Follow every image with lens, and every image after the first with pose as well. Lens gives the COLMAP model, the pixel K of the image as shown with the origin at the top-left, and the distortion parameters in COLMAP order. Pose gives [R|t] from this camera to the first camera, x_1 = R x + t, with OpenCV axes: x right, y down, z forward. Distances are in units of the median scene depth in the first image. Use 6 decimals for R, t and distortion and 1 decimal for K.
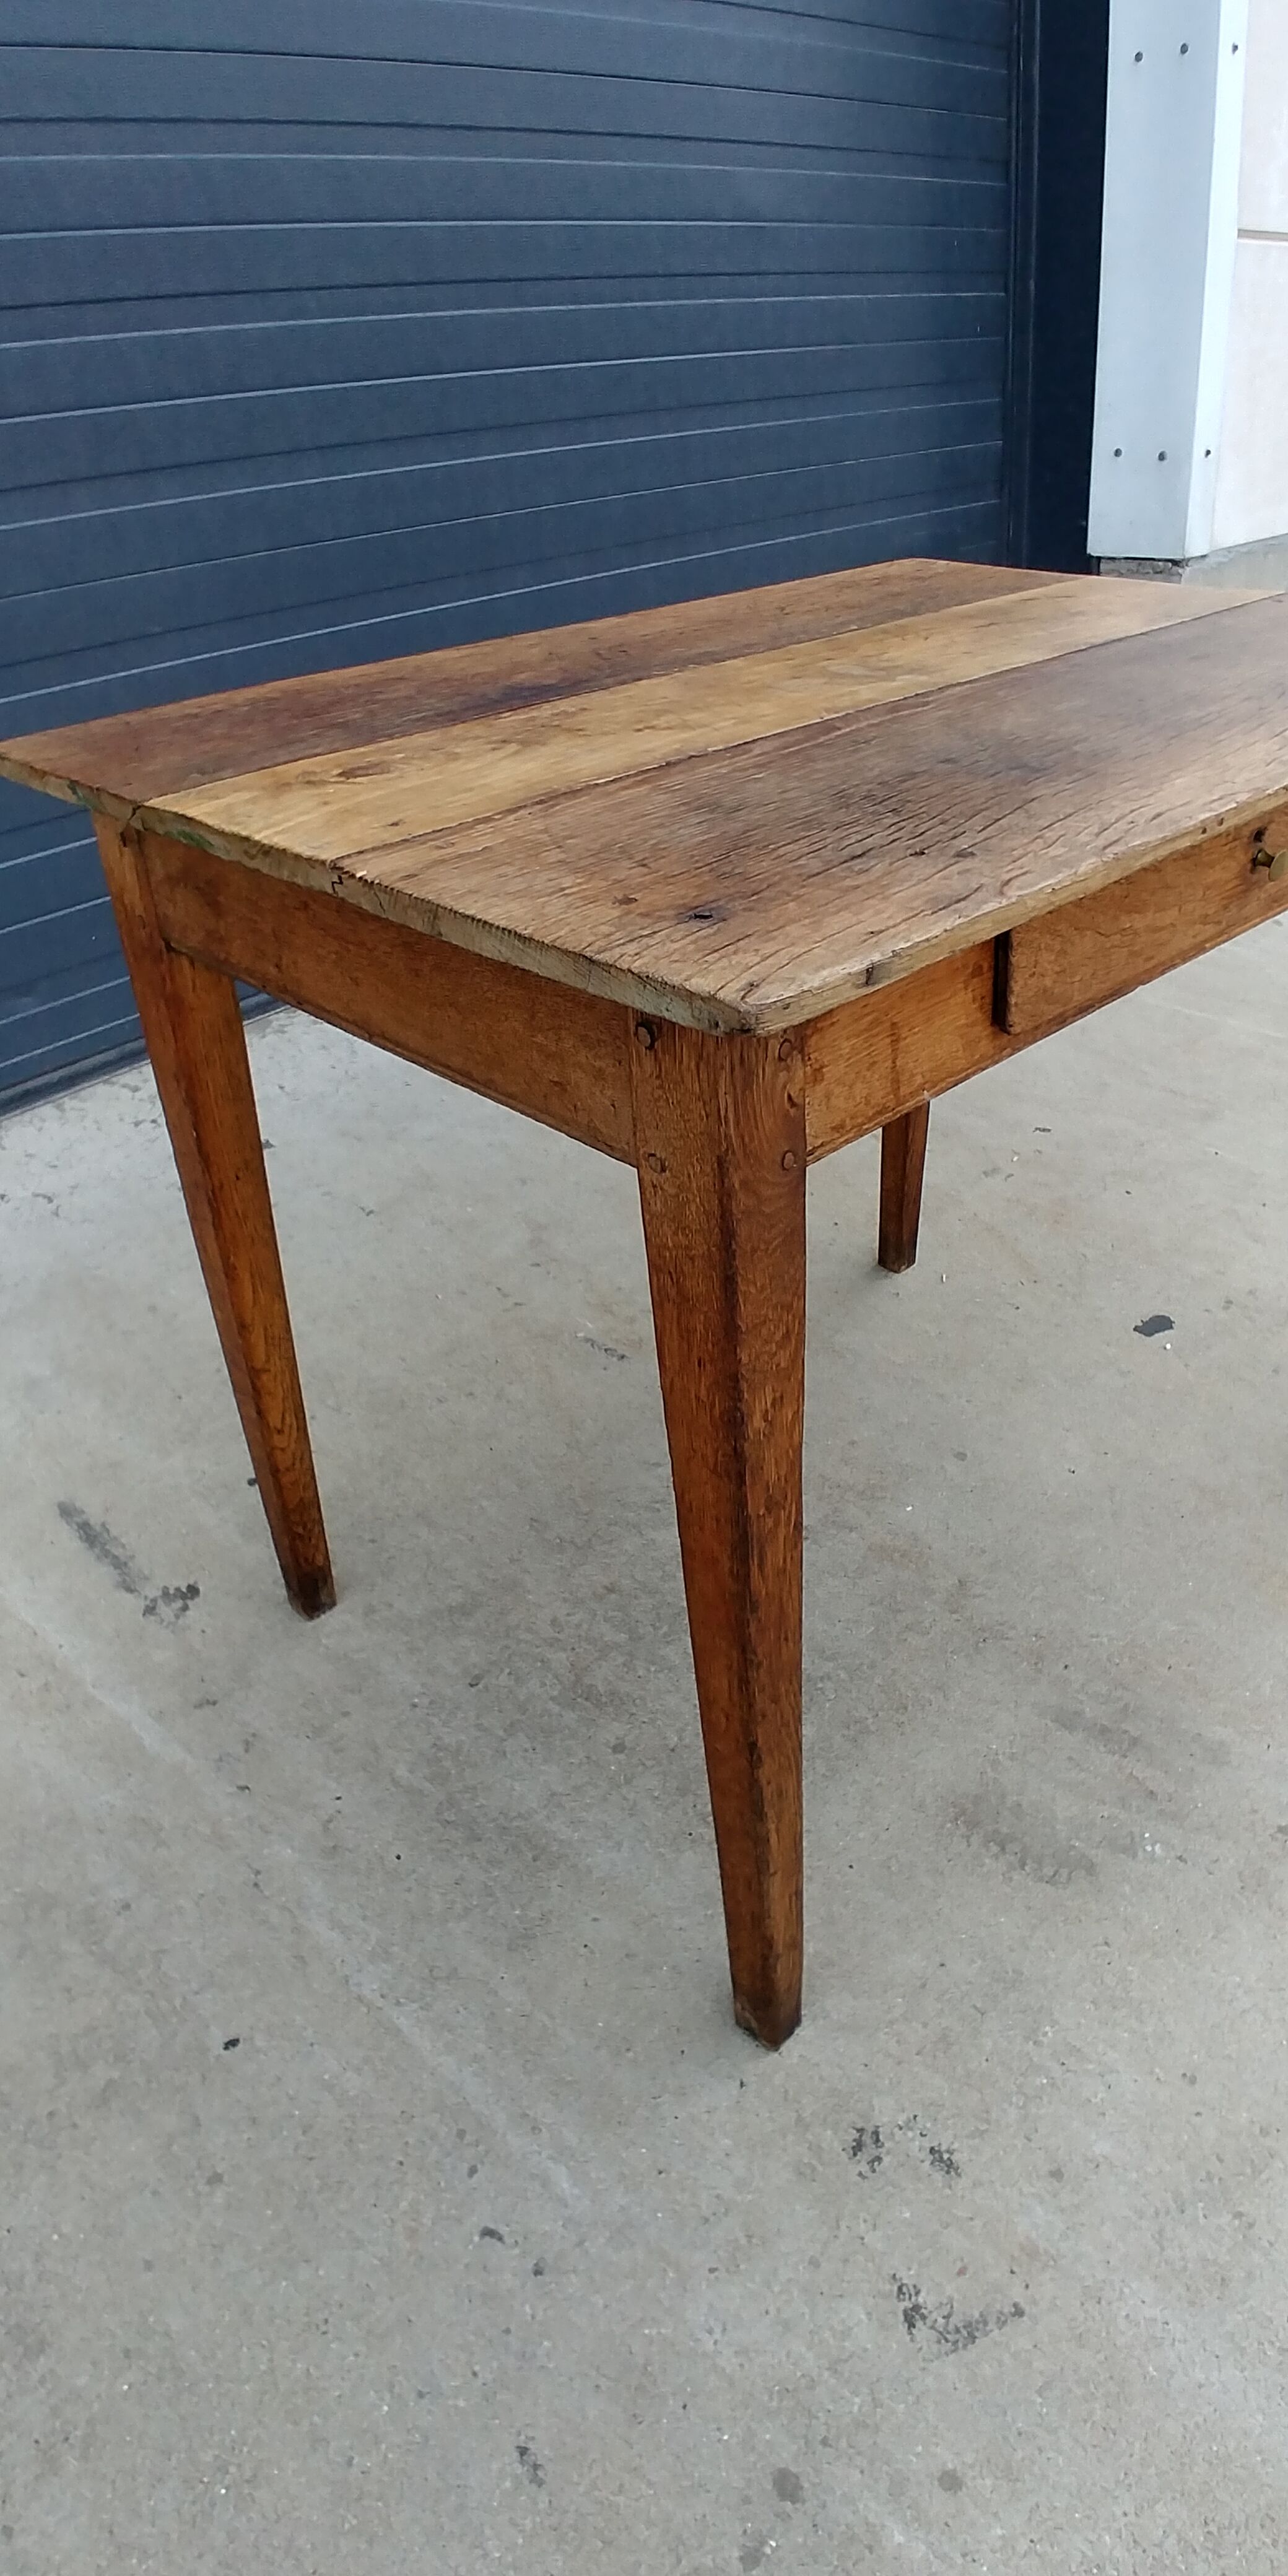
lens RADIAL K [[1536.2, 0, 631.5], [0, 1536.2, 1269.7], [0, 0, 1]] dist [-0.059550, -0.013811]
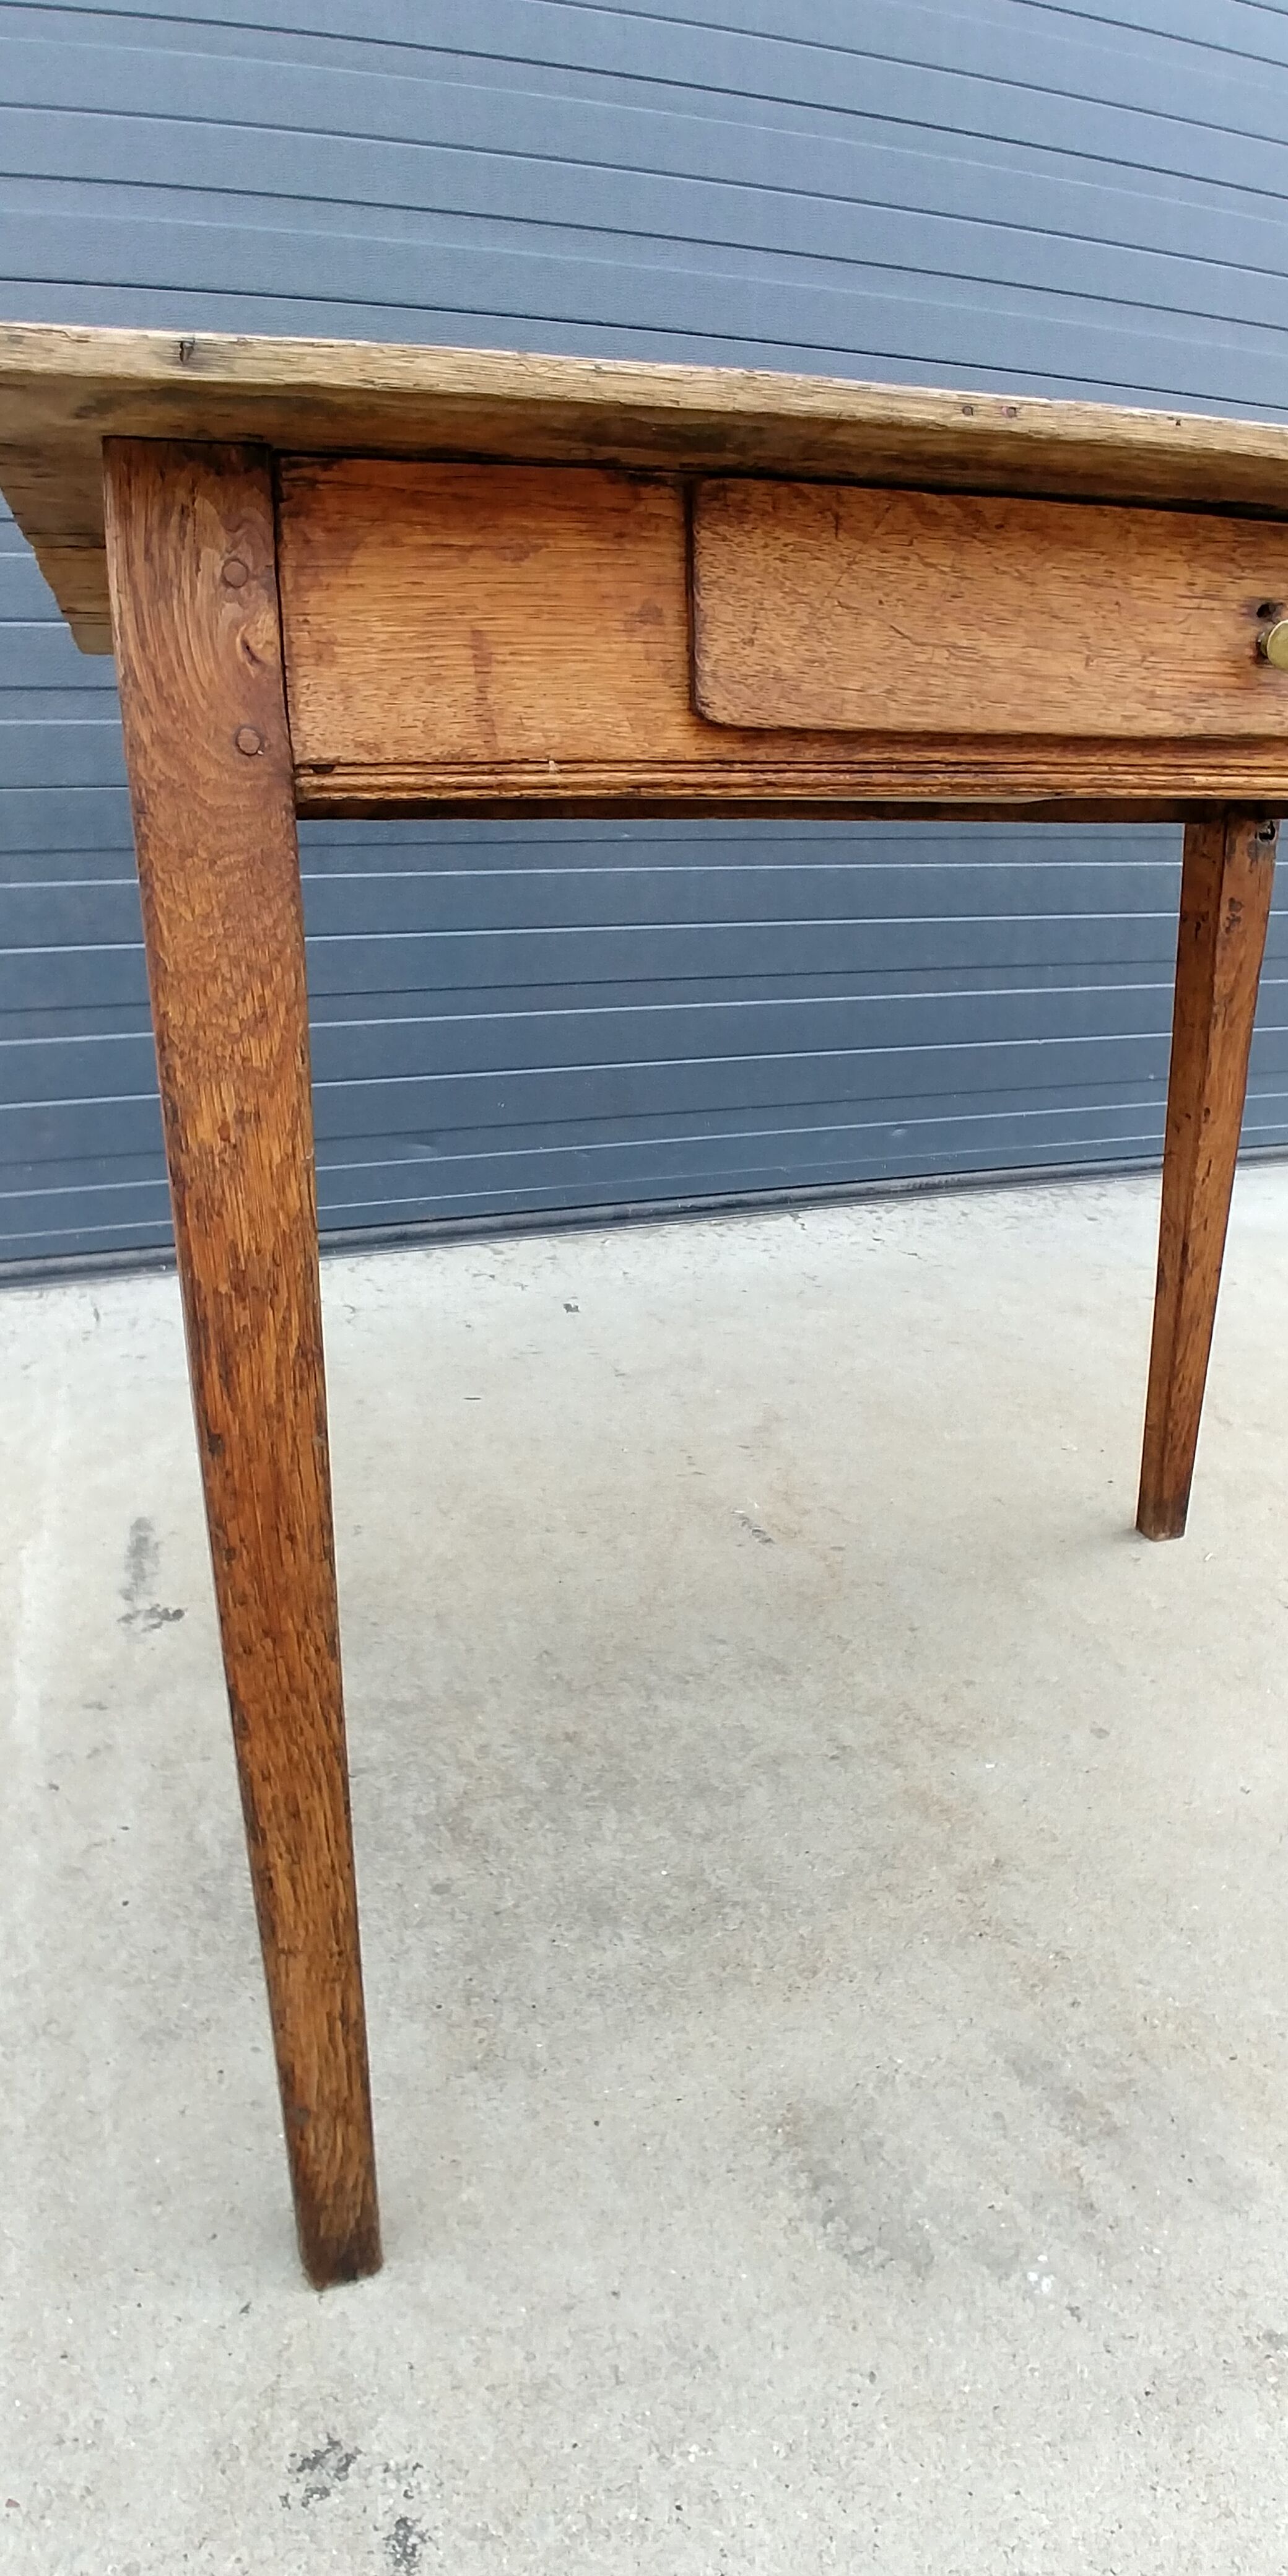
lens RADIAL K [[1536.2, 0, 635.7], [0, 1536.2, 1264.9], [0, 0, 1]] dist [-0.059550, -0.013811]
pose [[0.895664, 0.163267, -0.413678, 0.421098], [-0.268828, 0.939760, -0.211148, 0.187703], [0.354284, 0.300326, 0.885600, 0.324602]]
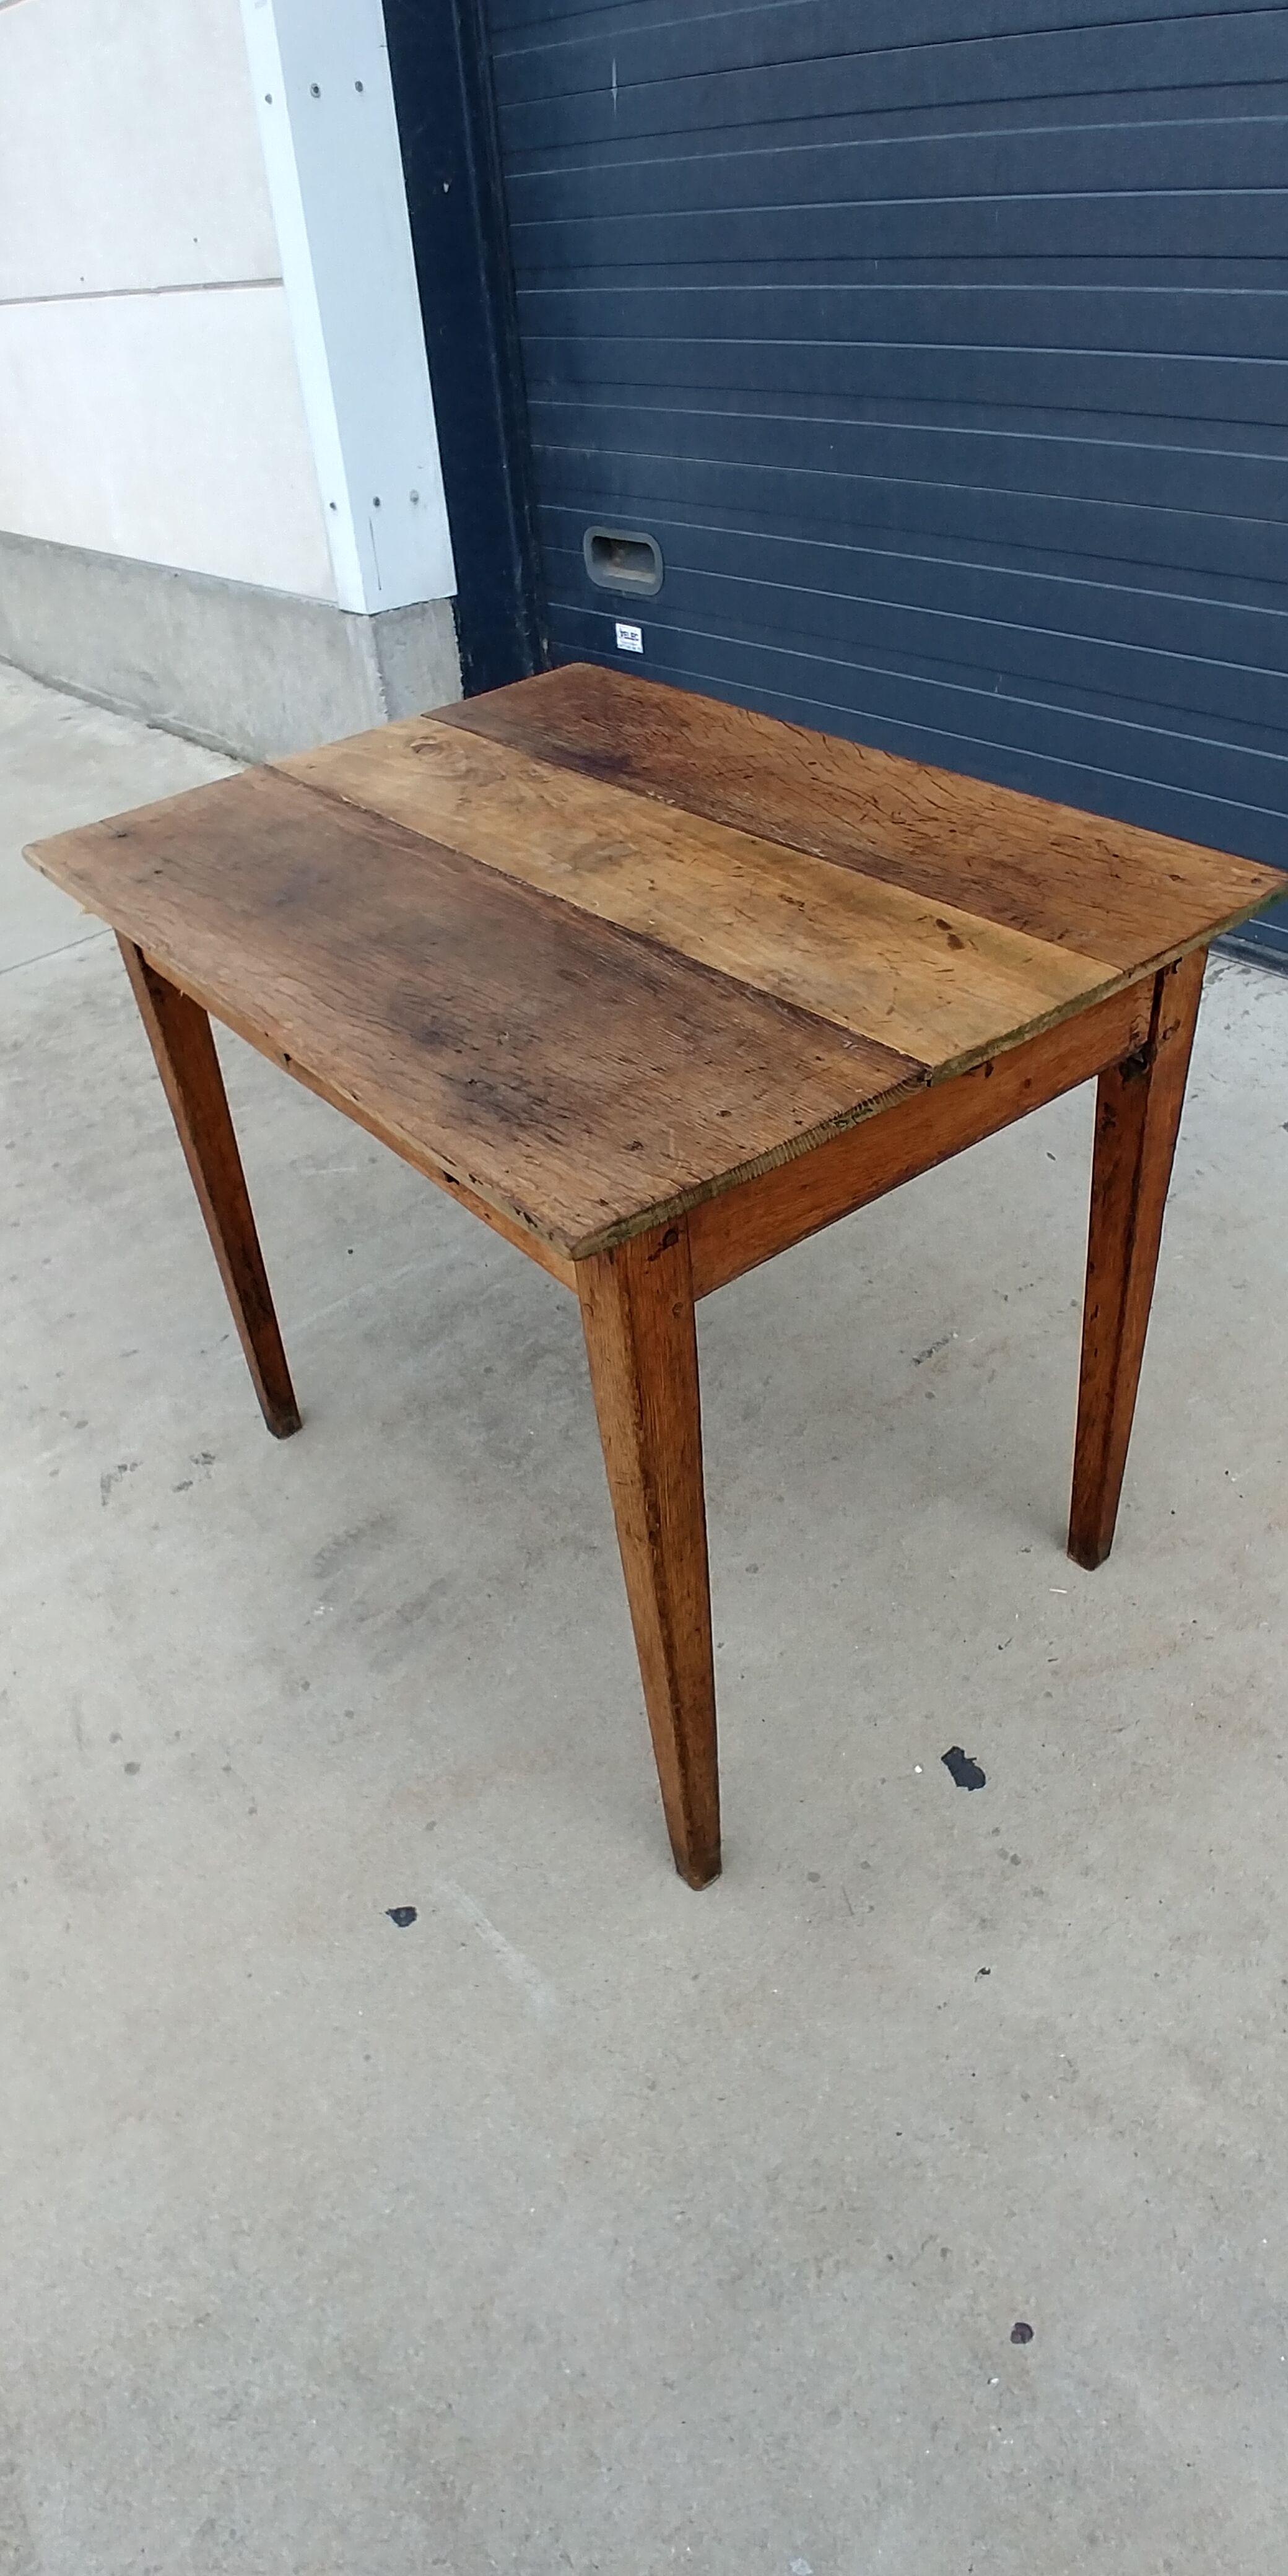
lens RADIAL K [[1536.2, 0, 654.9], [0, 1536.2, 1235.6], [0, 0, 1]] dist [-0.059550, -0.013811]
pose [[-0.074187, 0.633806, -0.769926, 1.370229], [-0.441788, 0.671271, 0.595162, -0.988072], [0.894047, 0.384298, 0.230208, 0.897234]]
